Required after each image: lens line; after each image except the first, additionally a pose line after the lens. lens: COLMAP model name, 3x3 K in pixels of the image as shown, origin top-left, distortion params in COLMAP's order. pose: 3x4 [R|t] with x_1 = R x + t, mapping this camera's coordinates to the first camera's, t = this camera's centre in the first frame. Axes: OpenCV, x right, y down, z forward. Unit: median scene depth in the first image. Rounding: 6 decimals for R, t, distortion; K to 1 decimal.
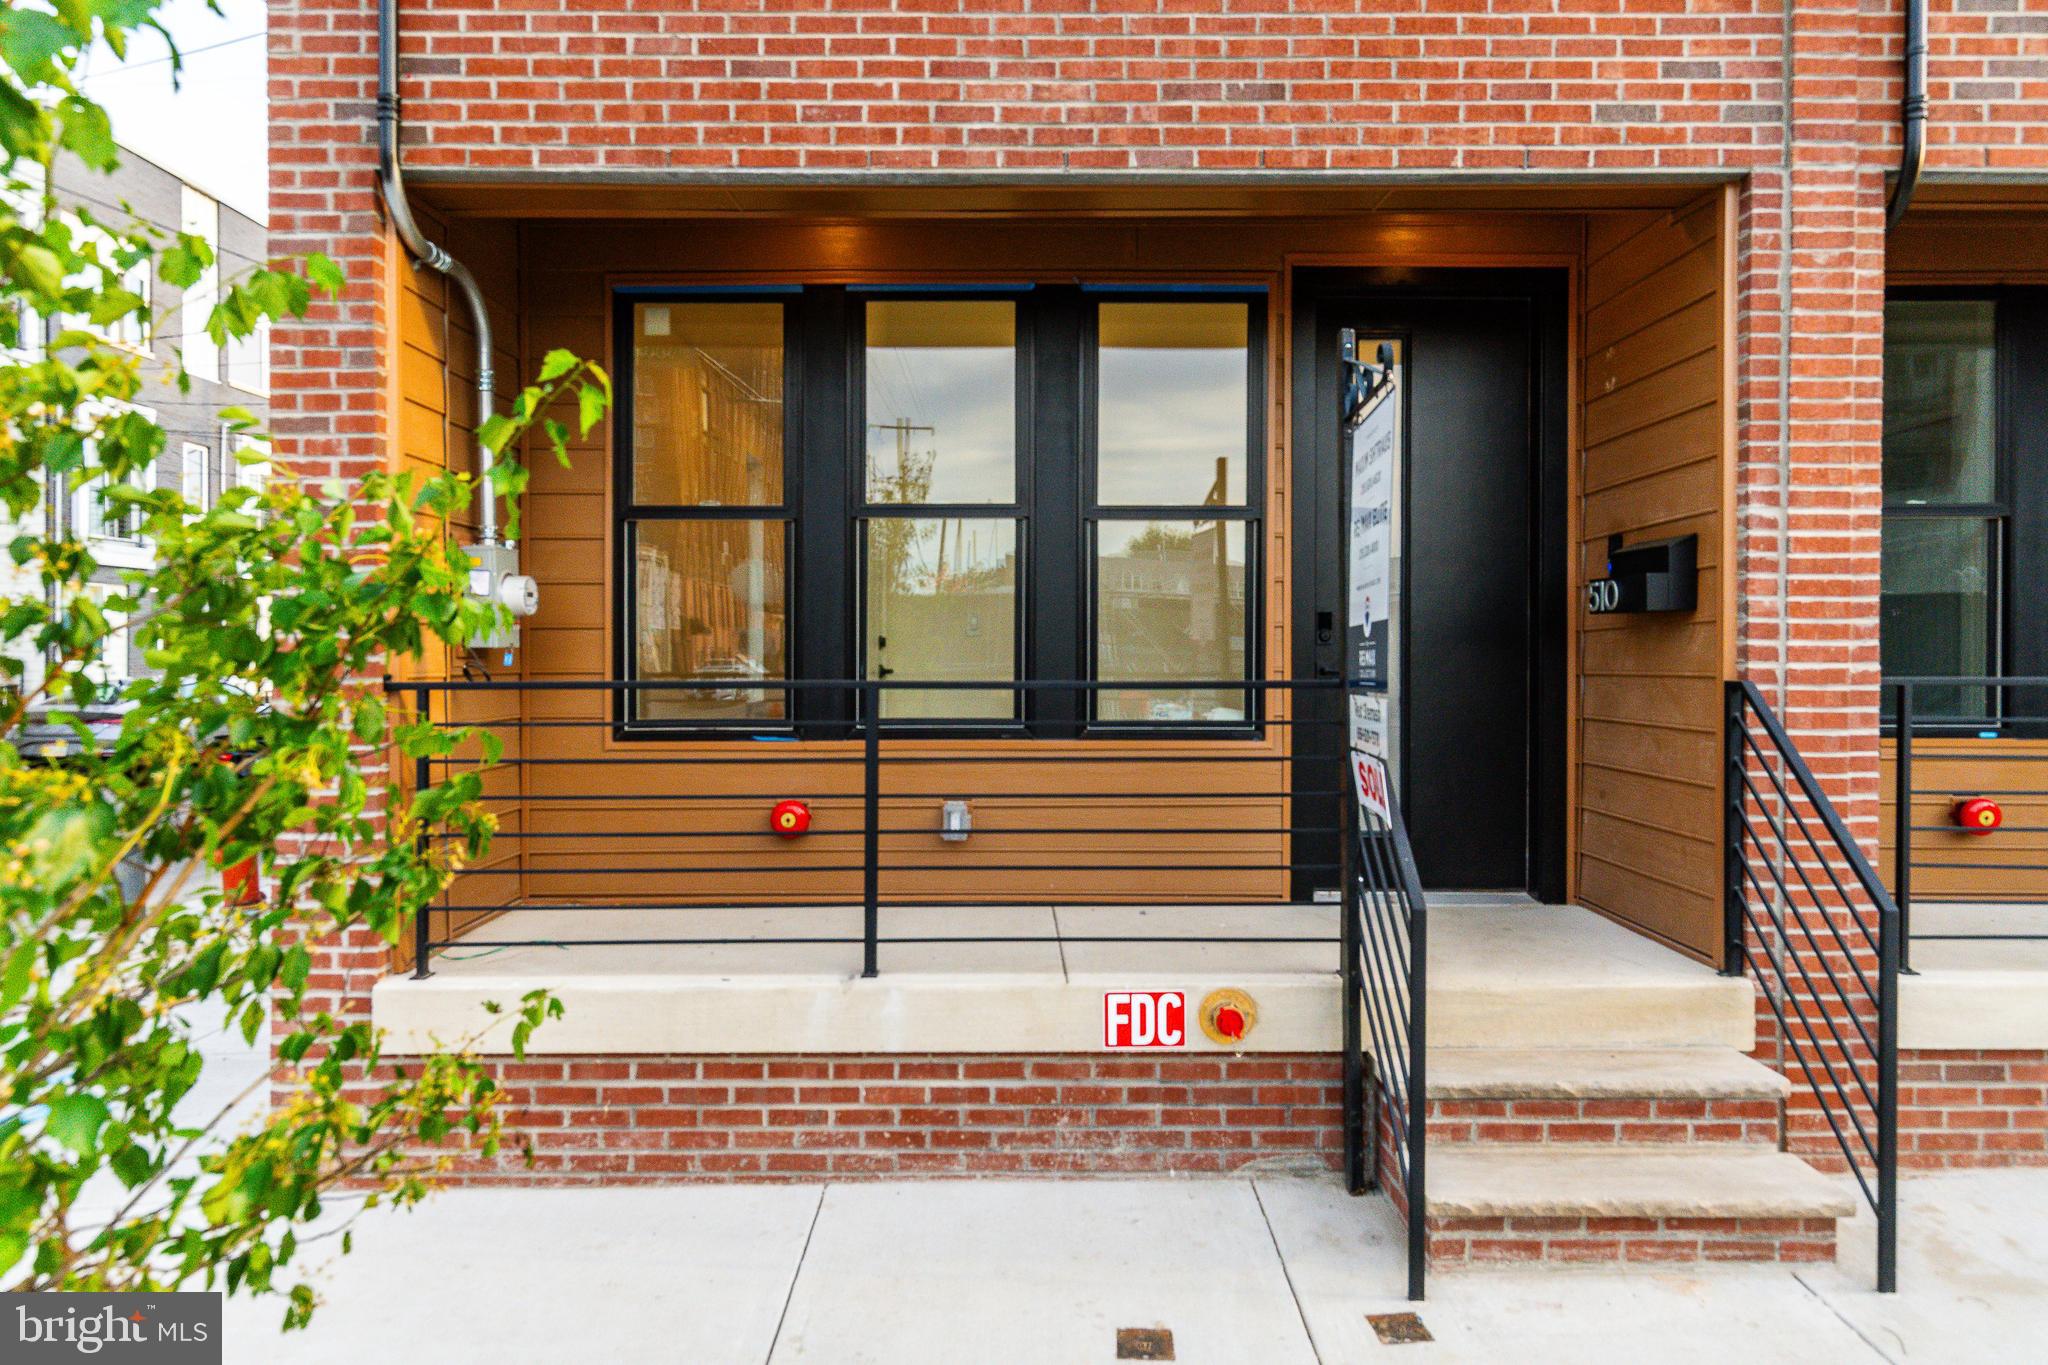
lens RADIAL K [[1425.7, 0, 1019.3], [0, 1425.7, 676.3], [0, 0, 1]] dist [-0.000039, 0.000003]
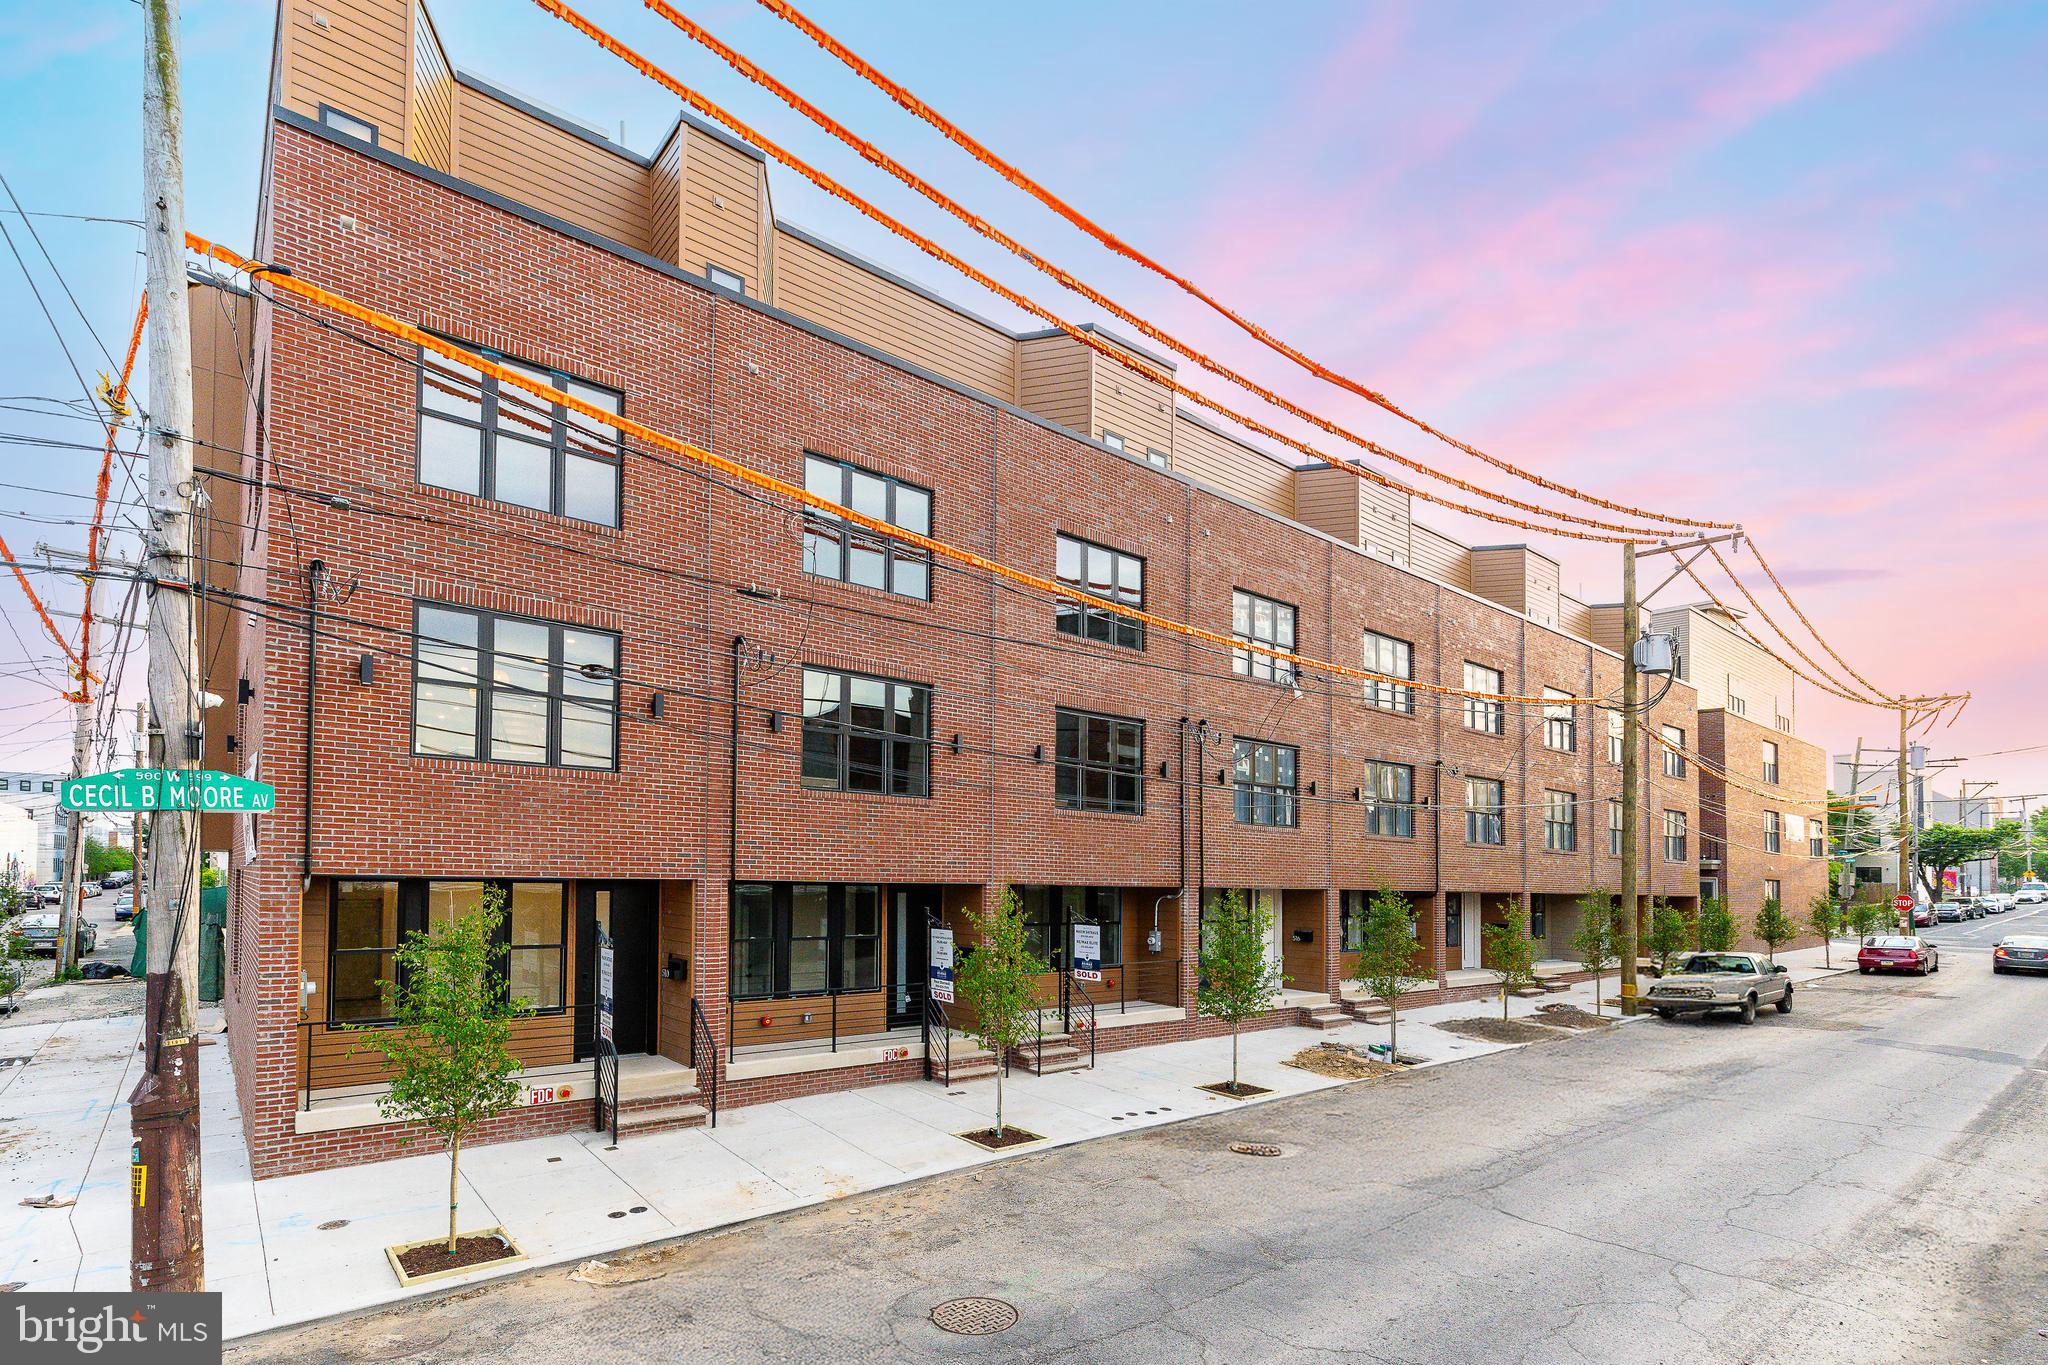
lens RADIAL K [[990.1, 0, 1039.7], [0, 990.1, 860.3], [0, 0, 1]] dist [-0.009646, 0.000458]
pose [[0.771774, 0.022335, 0.635504, -0.568734], [-0.000742, 0.999414, -0.034223, -0.299531], [-0.635896, 0.025941, 0.771338, -1.888691]]
